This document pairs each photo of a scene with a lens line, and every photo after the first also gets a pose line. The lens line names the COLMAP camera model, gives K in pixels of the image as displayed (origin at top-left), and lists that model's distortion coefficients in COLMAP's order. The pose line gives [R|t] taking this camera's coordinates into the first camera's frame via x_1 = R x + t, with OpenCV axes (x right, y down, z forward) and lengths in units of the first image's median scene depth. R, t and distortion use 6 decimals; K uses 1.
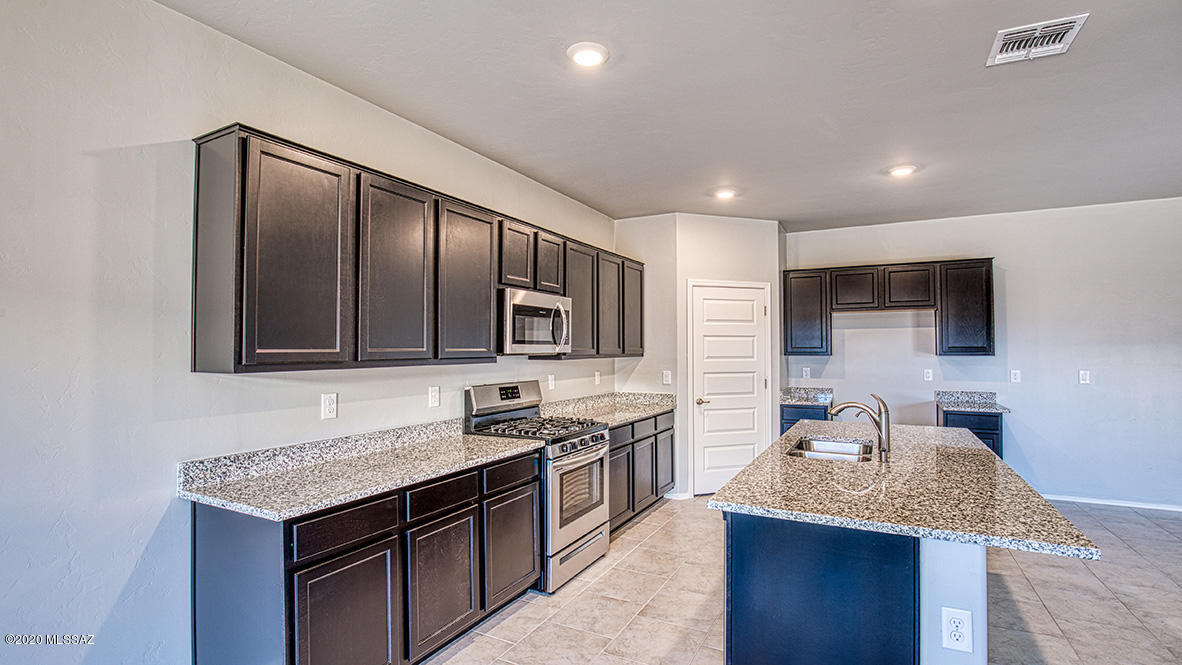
lens RADIAL K [[538.0, 0, 601.5], [0, 538.0, 335.1], [0, 0, 1]] dist [-0.038387, 0.007455]
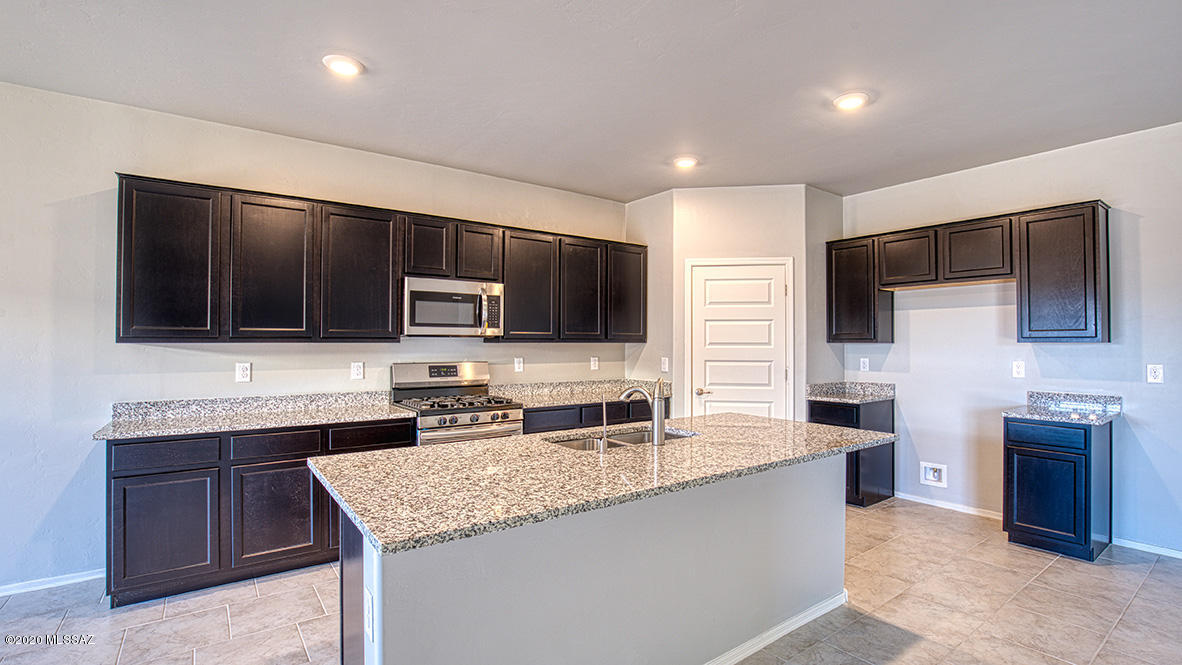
lens RADIAL K [[538.0, 0, 601.5], [0, 538.0, 335.1], [0, 0, 1]] dist [-0.038387, 0.007455]
pose [[0.901017, -0.003777, -0.433767, 0.545984], [0.007751, 0.999943, 0.007391, 0.024048], [0.433714, -0.010022, 0.900995, 0.127704]]
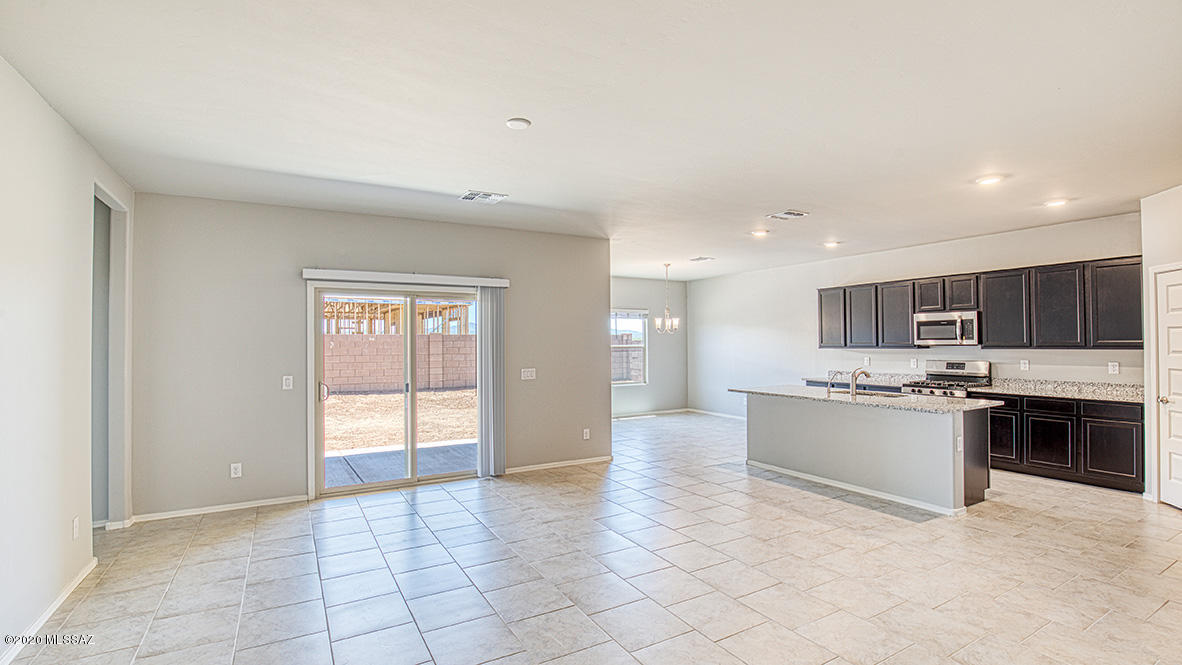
lens RADIAL K [[538.0, 0, 601.5], [0, 538.0, 335.1], [0, 0, 1]] dist [-0.038387, 0.007455]
pose [[-0.528792, -0.007048, -0.848722, 1.809861], [0.027627, 0.999293, -0.025512, 0.012689], [0.848302, -0.036938, -0.528224, 0.839871]]
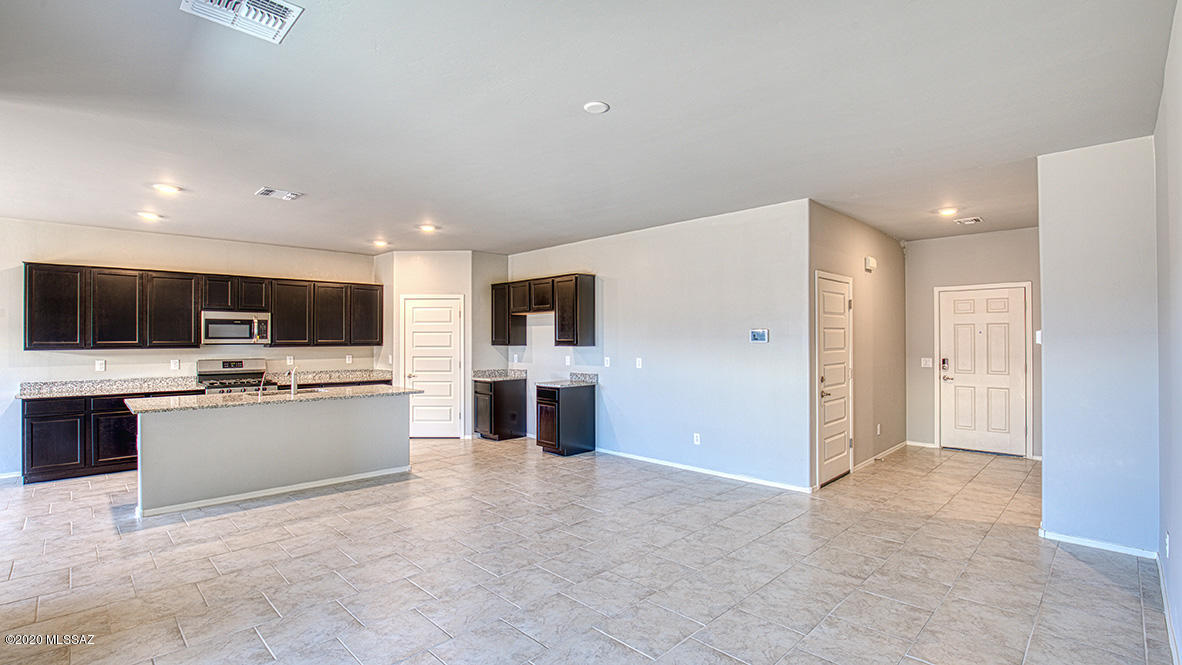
lens RADIAL K [[538.0, 0, 601.5], [0, 538.0, 335.1], [0, 0, 1]] dist [-0.038387, 0.007455]
pose [[0.955108, -0.003177, -0.296241, 1.451569], [0.008336, 0.999835, 0.016156, -0.013454], [0.296141, -0.017900, 0.954977, -0.347083]]
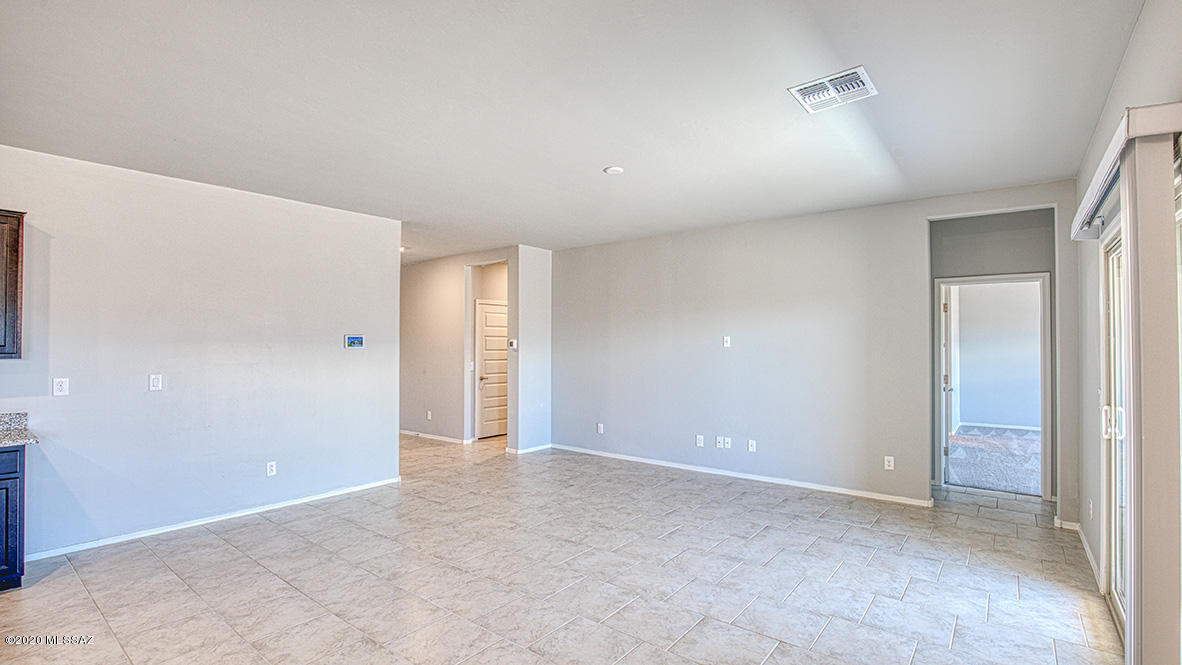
lens RADIAL K [[538.0, 0, 601.5], [0, 538.0, 335.1], [0, 0, 1]] dist [-0.038387, 0.007455]
pose [[0.183796, 0.019500, 0.982771, 0.281510], [-0.023044, 0.999614, -0.015524, 0.003169], [-0.982694, -0.019794, 0.184175, 0.188630]]
